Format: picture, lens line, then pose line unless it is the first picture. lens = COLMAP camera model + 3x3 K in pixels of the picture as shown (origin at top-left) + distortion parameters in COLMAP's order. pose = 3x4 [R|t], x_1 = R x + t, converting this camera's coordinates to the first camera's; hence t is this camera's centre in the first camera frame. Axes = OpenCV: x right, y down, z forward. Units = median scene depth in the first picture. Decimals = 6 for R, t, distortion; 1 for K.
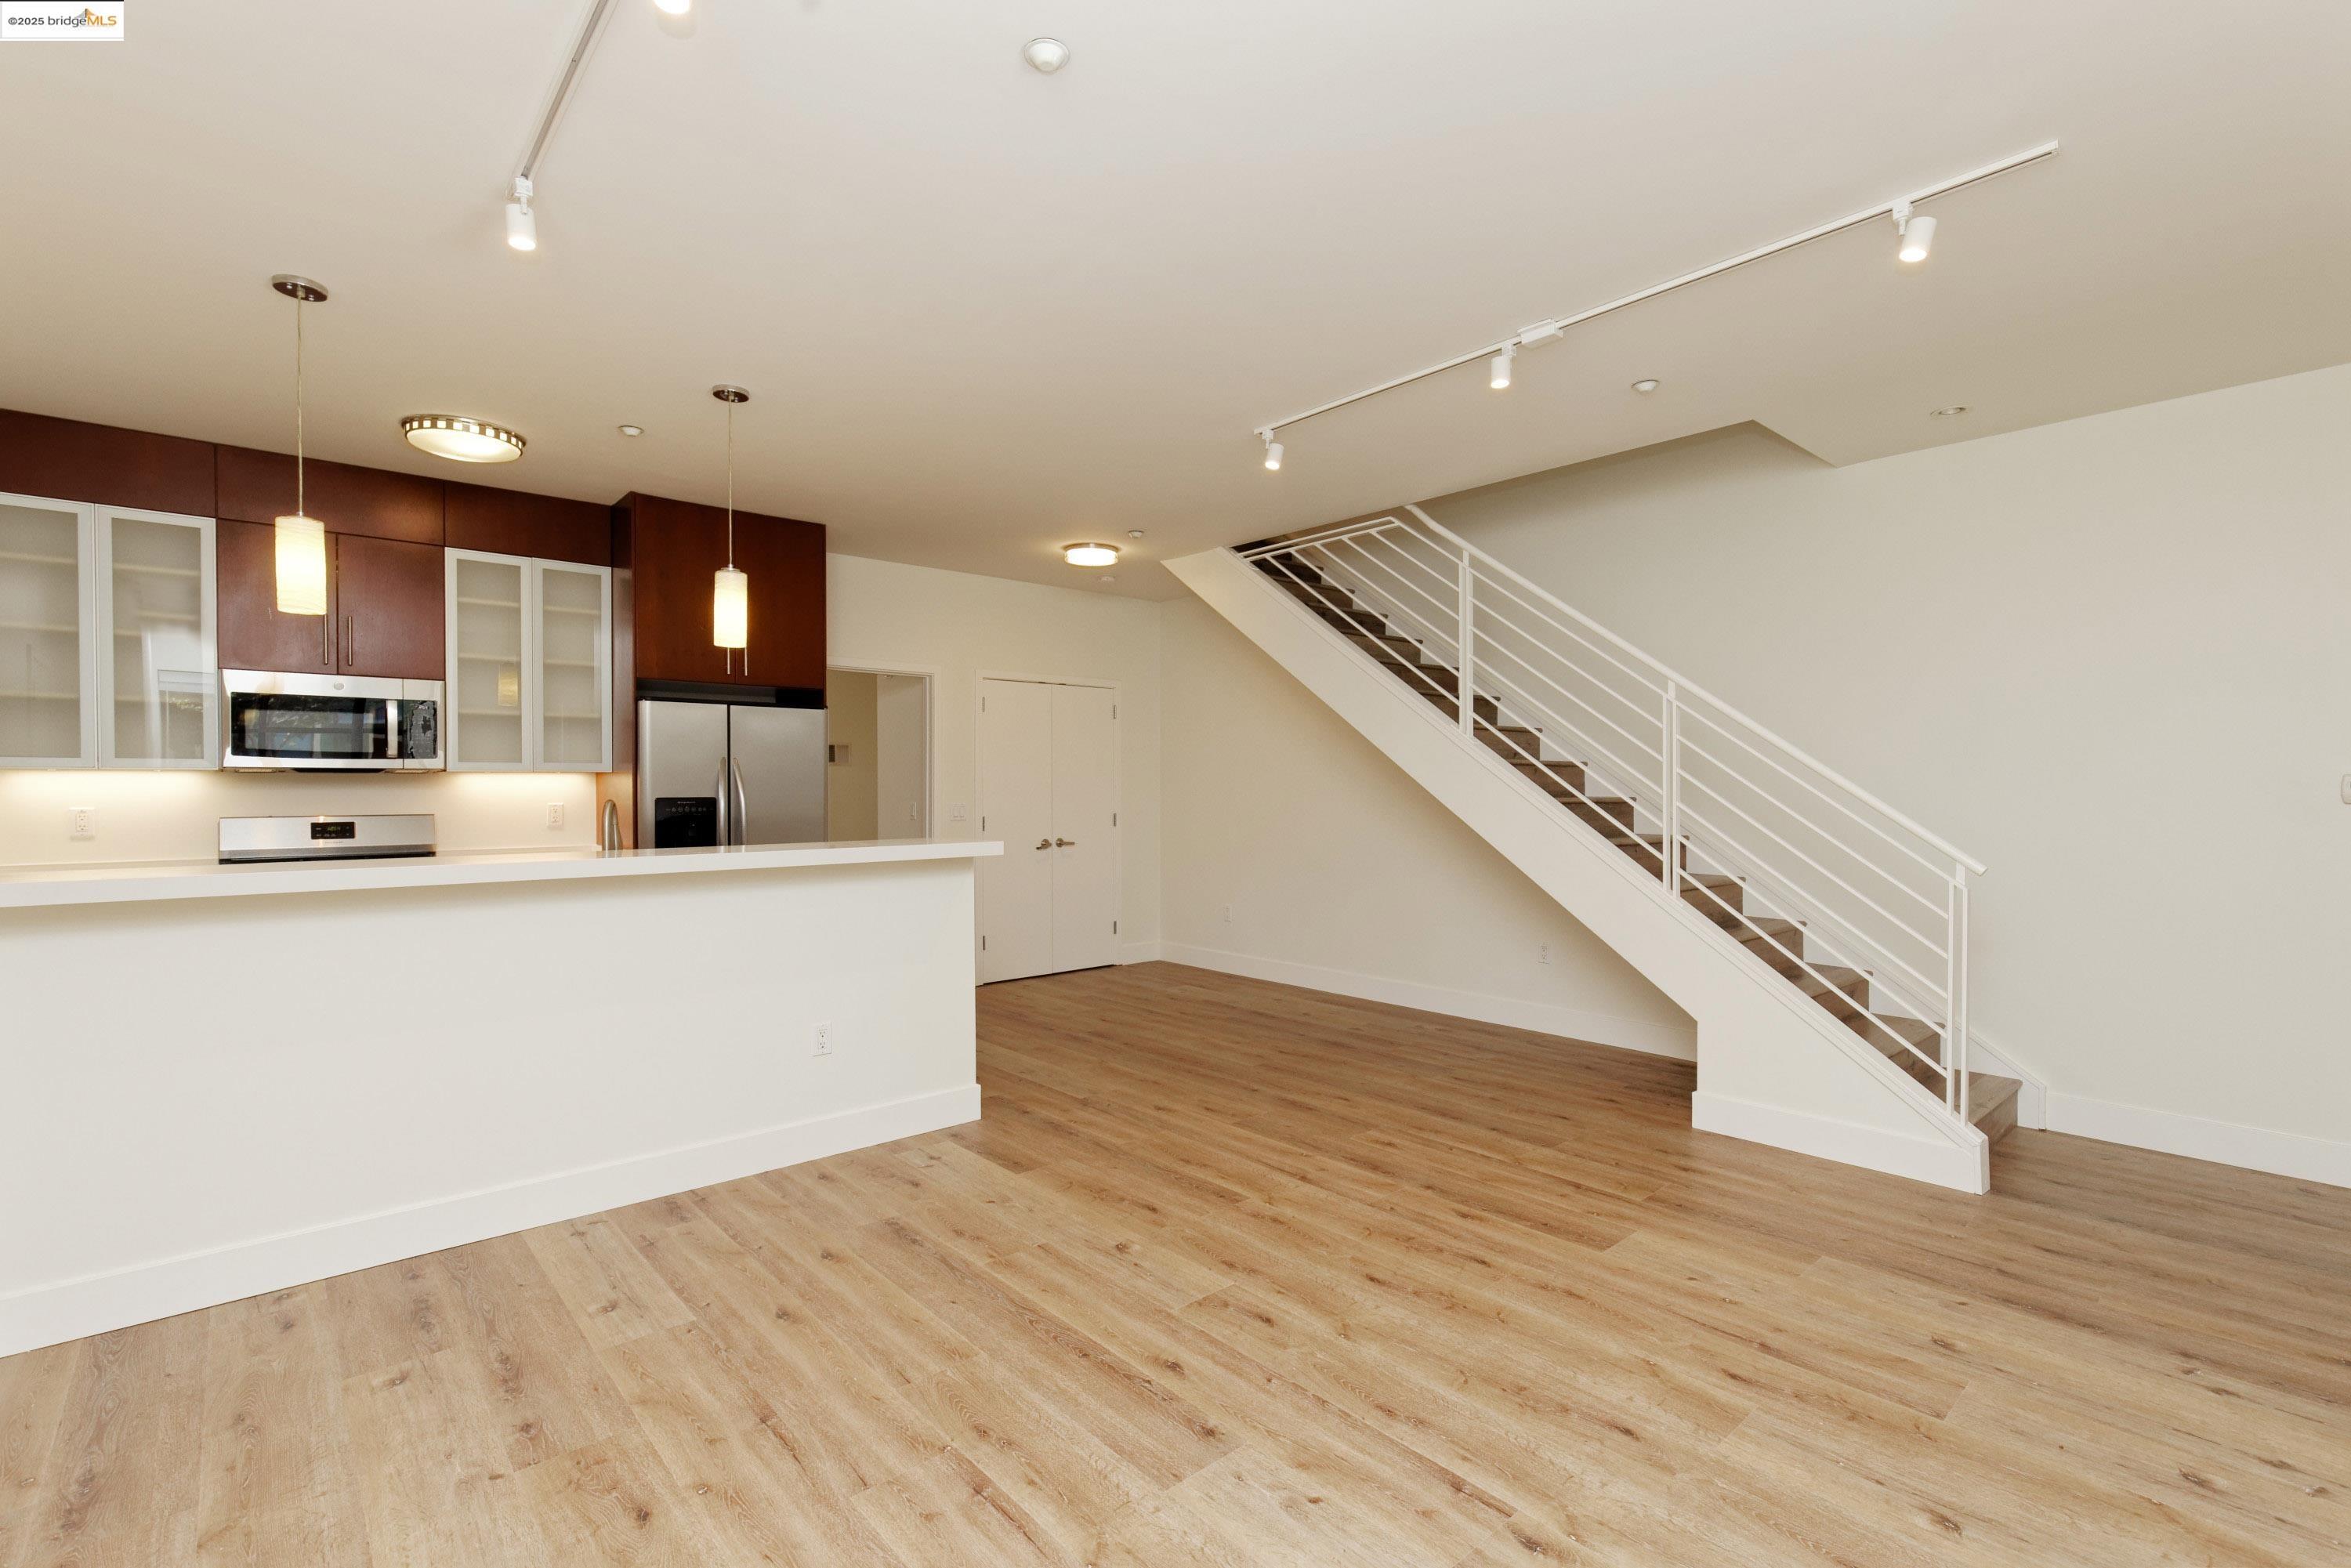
lens RADIAL K [[1043.6, 0, 1168.2], [0, 1043.6, 810.7], [0, 0, 1]] dist [0.004675, -0.000061]
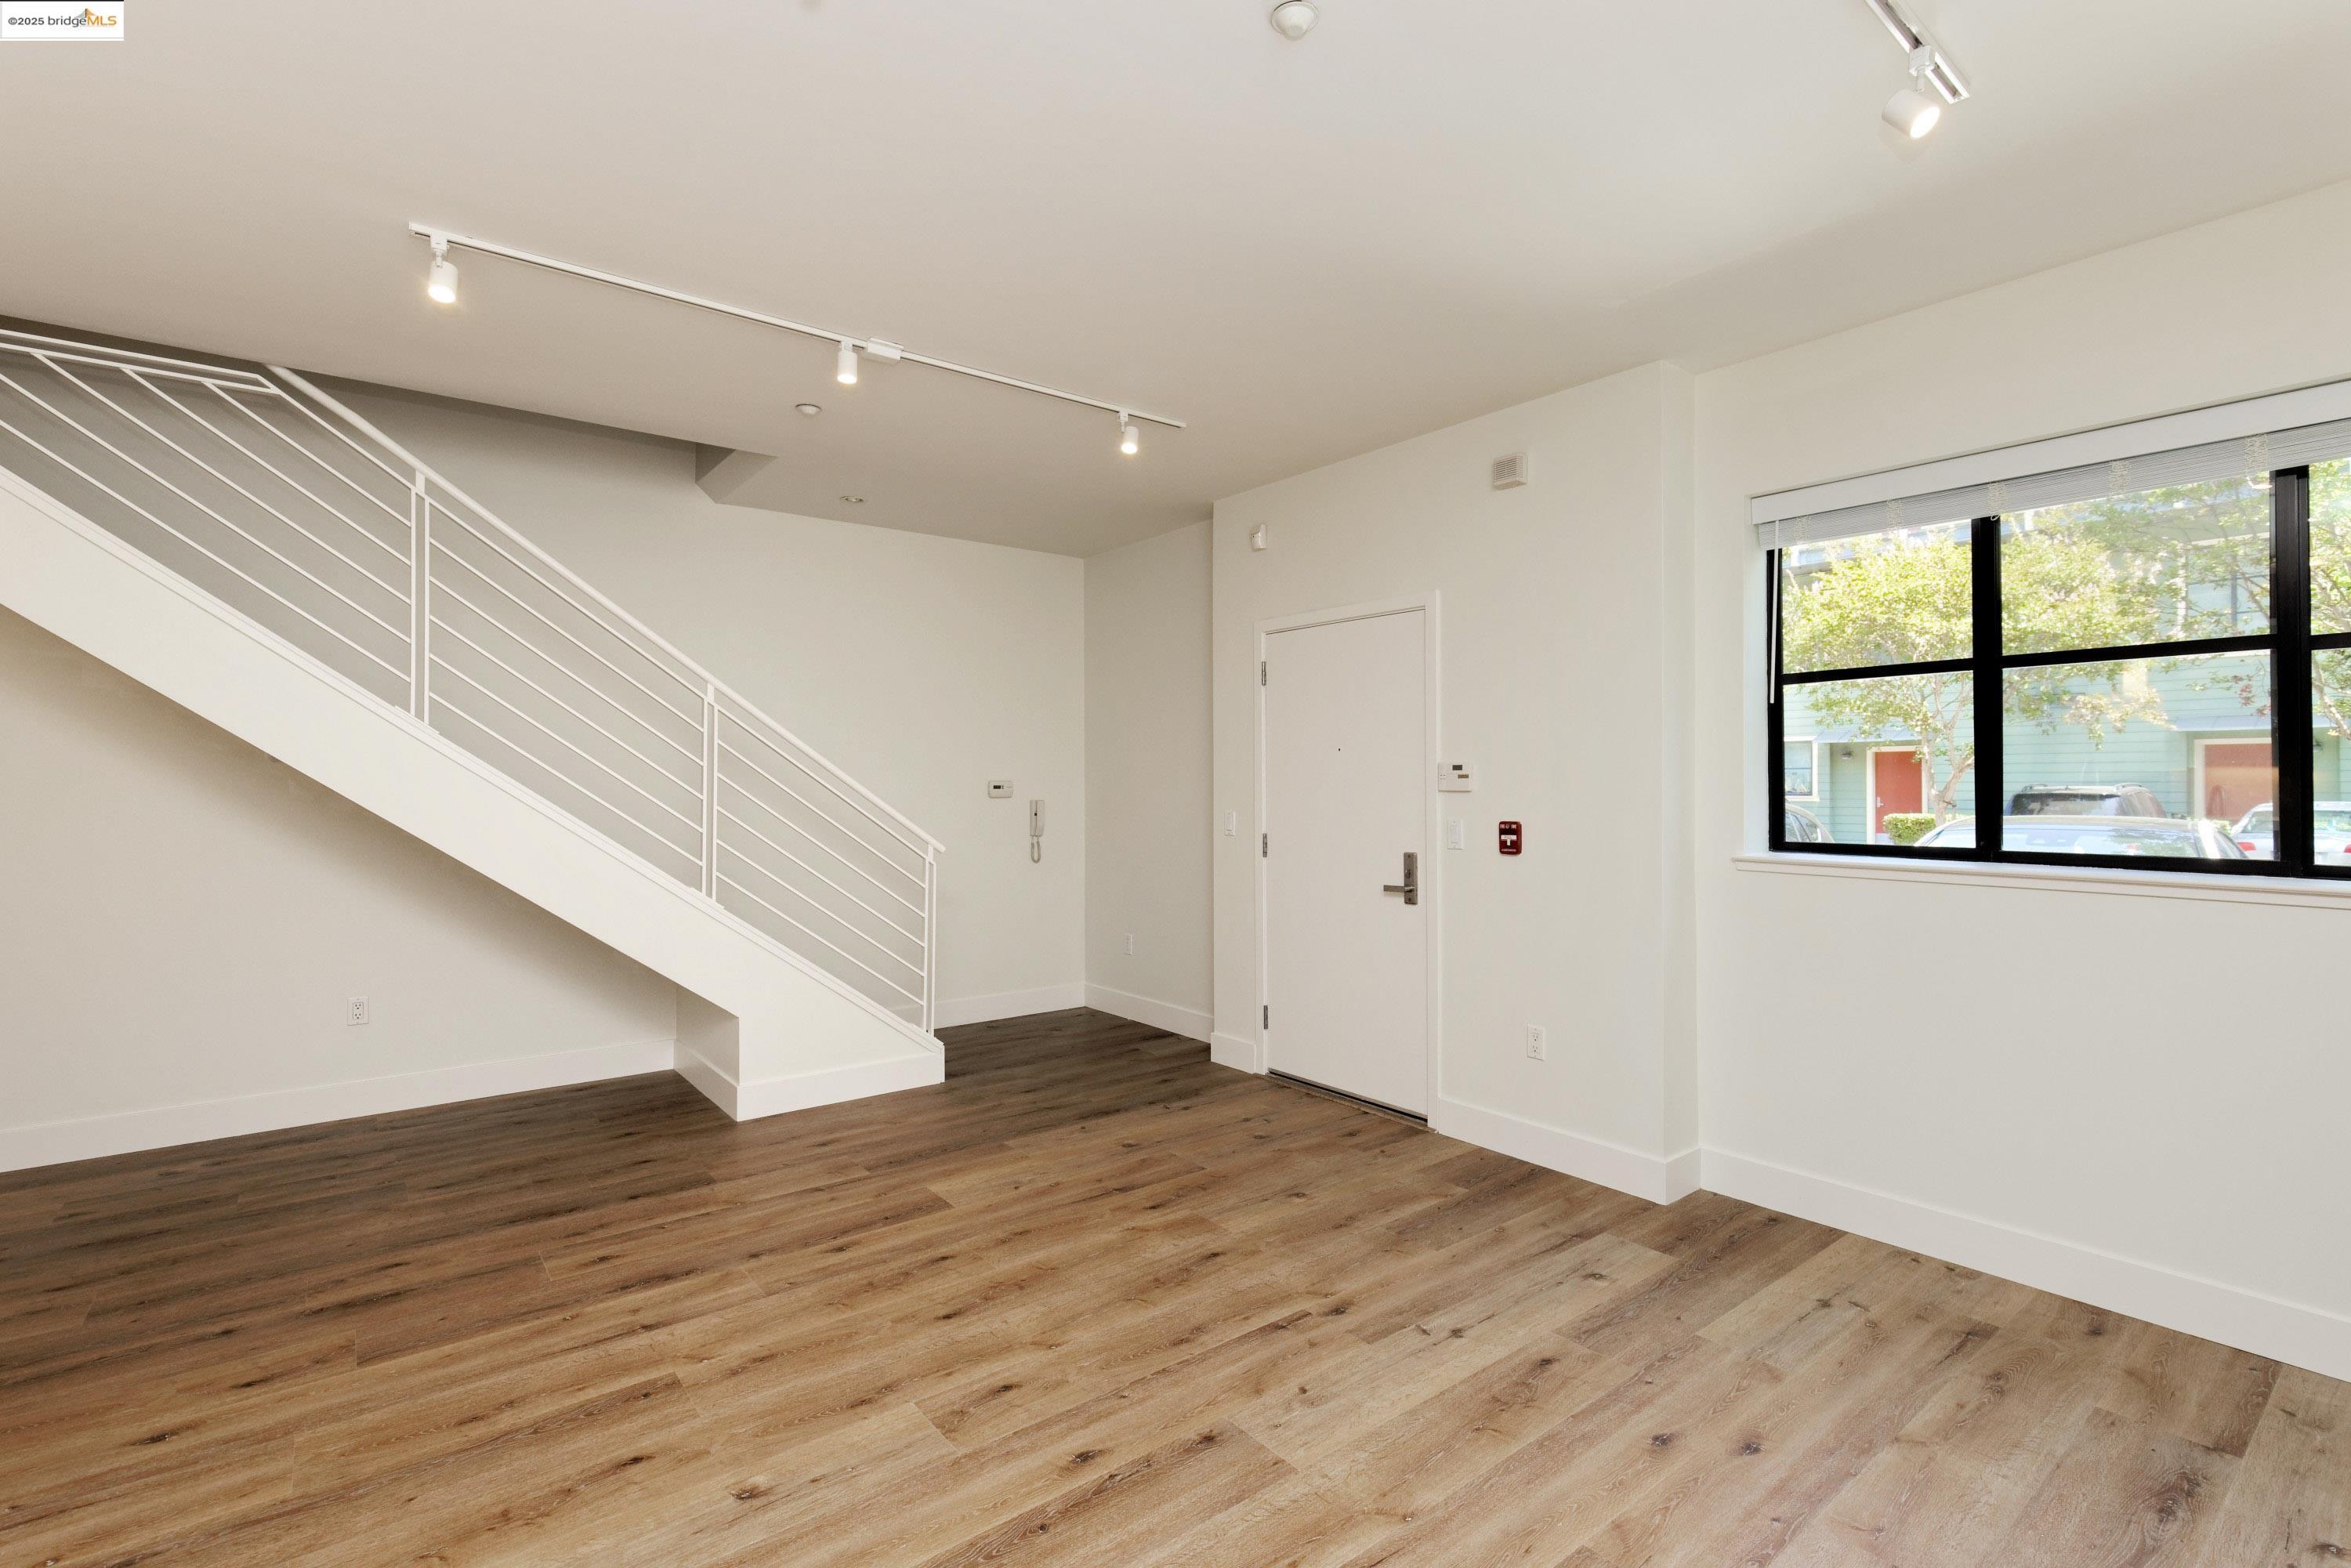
lens RADIAL K [[1078.7, 0, 1154.6], [0, 1078.7, 788.2], [0, 0, 1]] dist [0.006904, -0.001644]
pose [[0.067450, -0.004709, 0.997712, -0.633277], [0.025086, 0.999681, 0.003023, -0.020472], [-0.997407, 0.024824, 0.067546, 0.615996]]
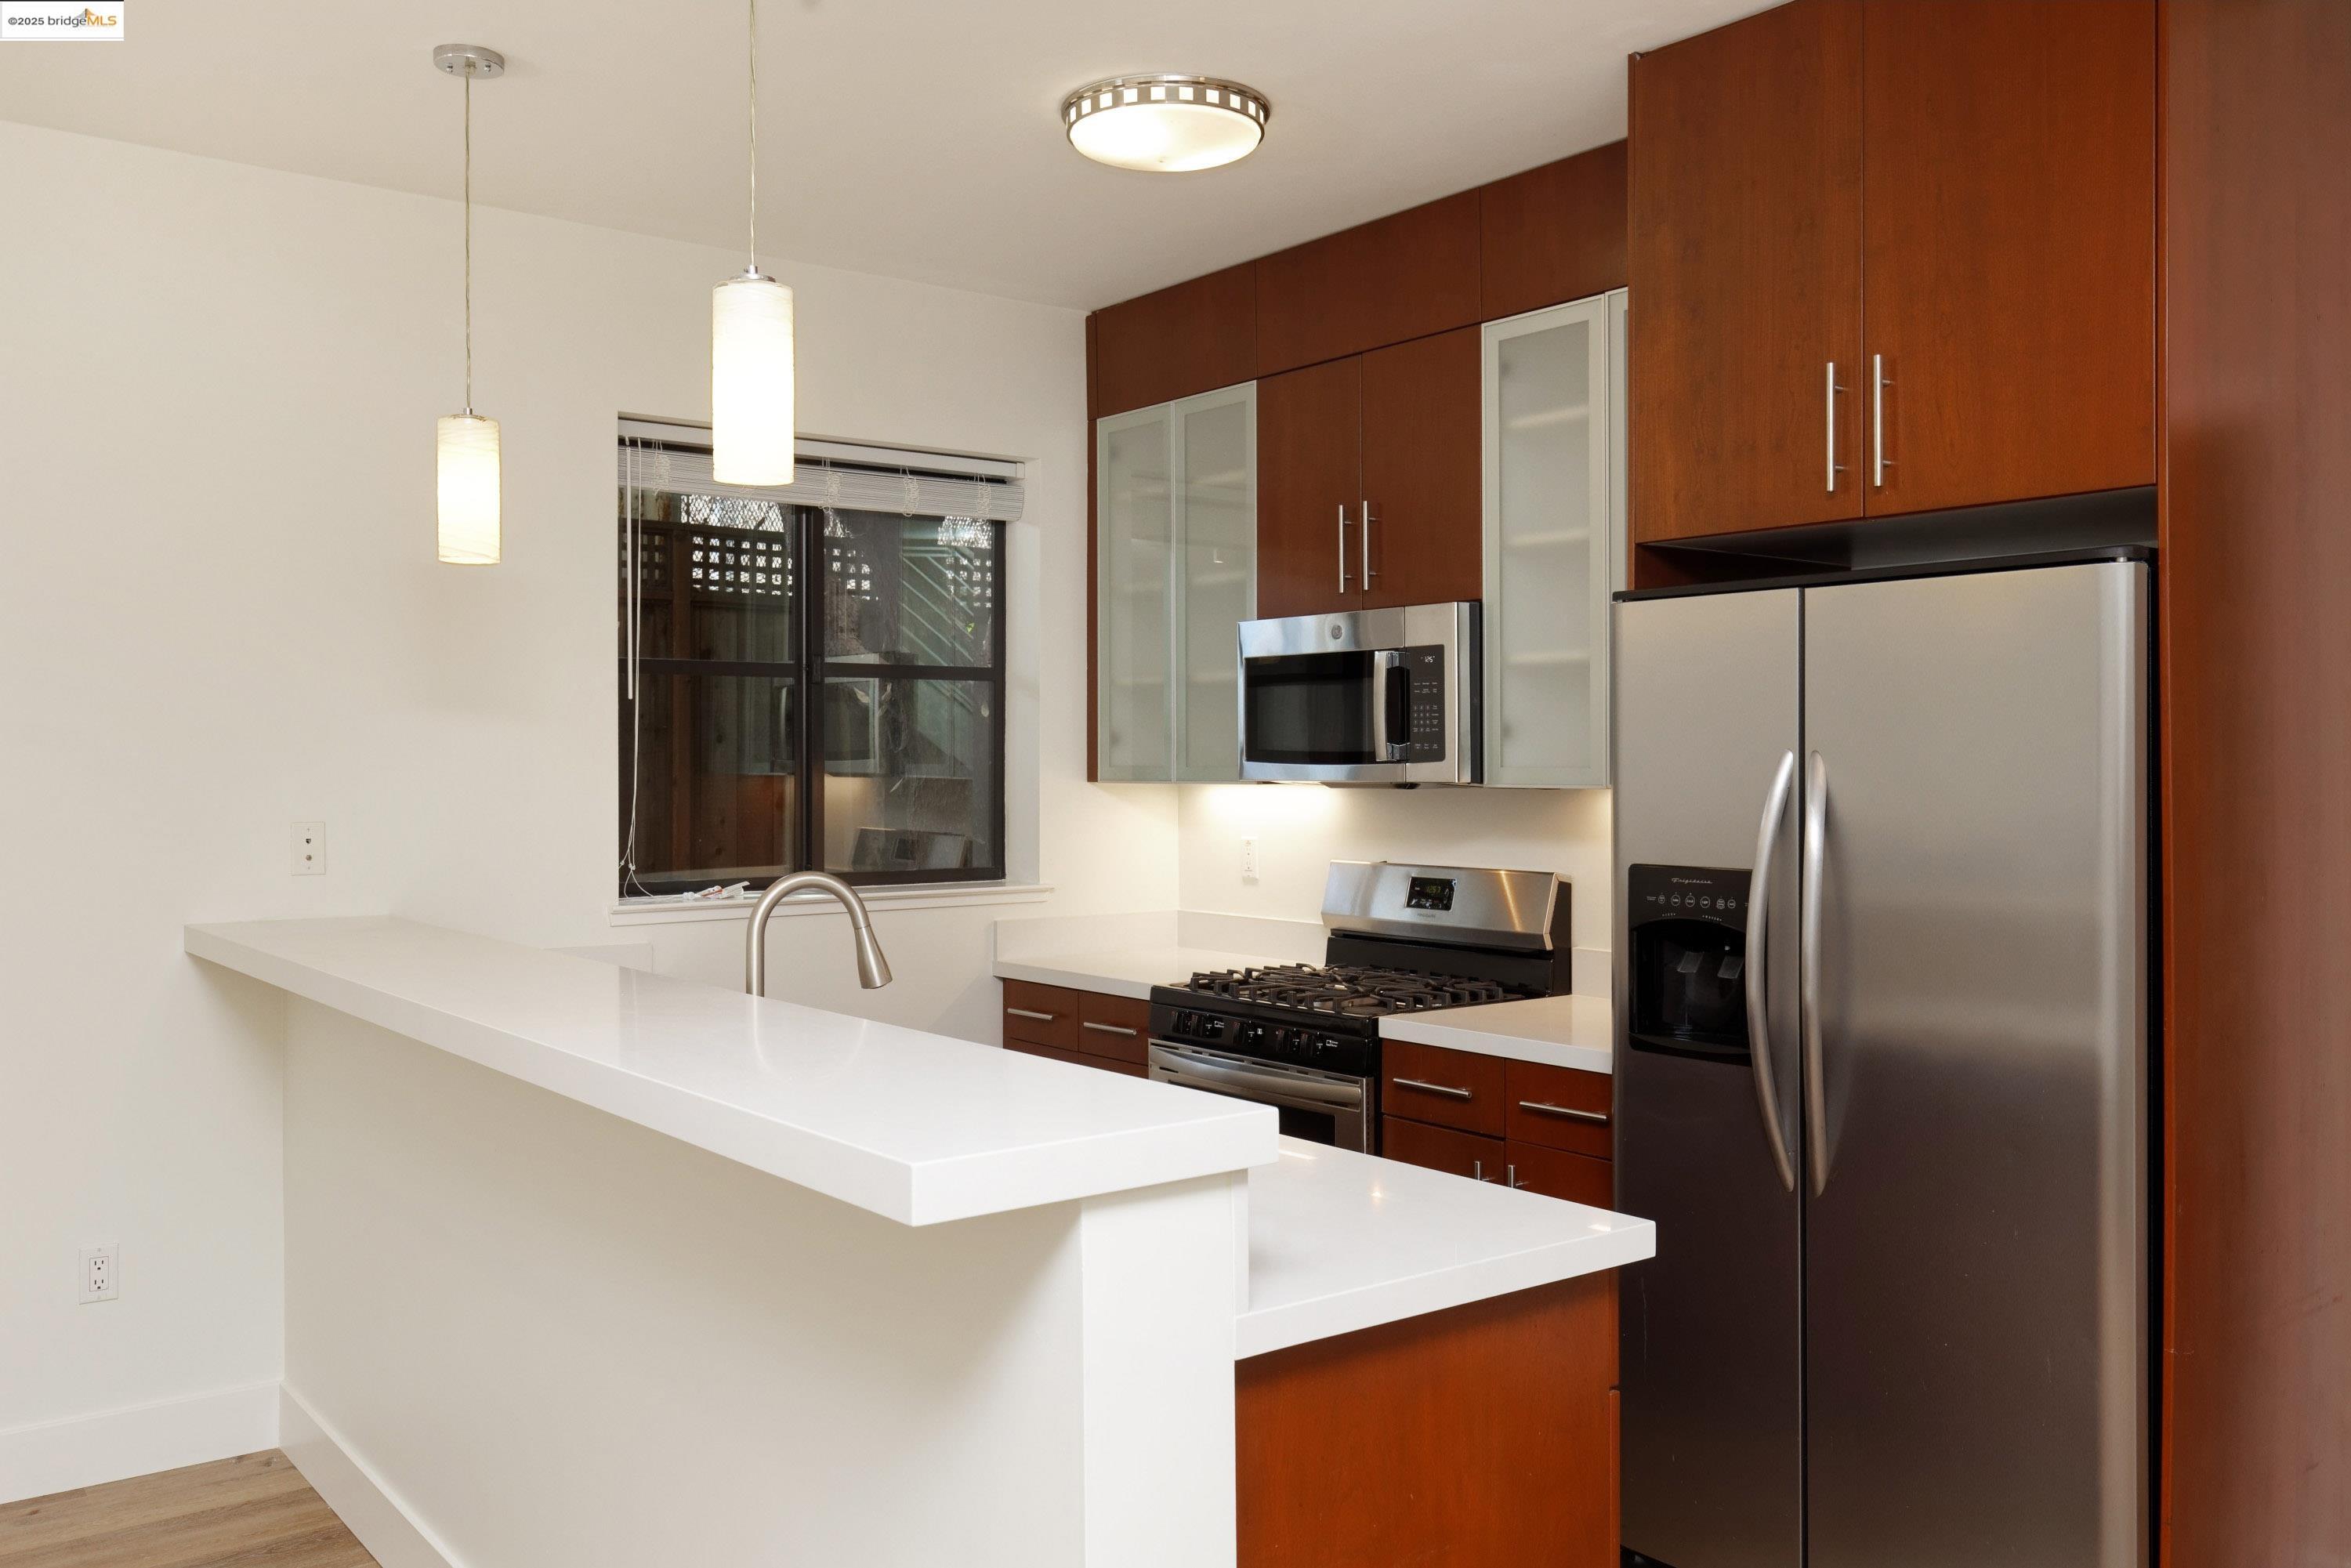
lens RADIAL K [[1875.0, 0, 1199.1], [0, 1875.0, 766.7], [0, 0, 1]] dist [-0.011592, -0.002364]
pose [[-0.052648, 0.001267, -0.998612, 0.260394], [-0.023054, 0.999731, 0.002483, -0.065053], [0.998347, 0.023153, -0.052605, 1.297610]]
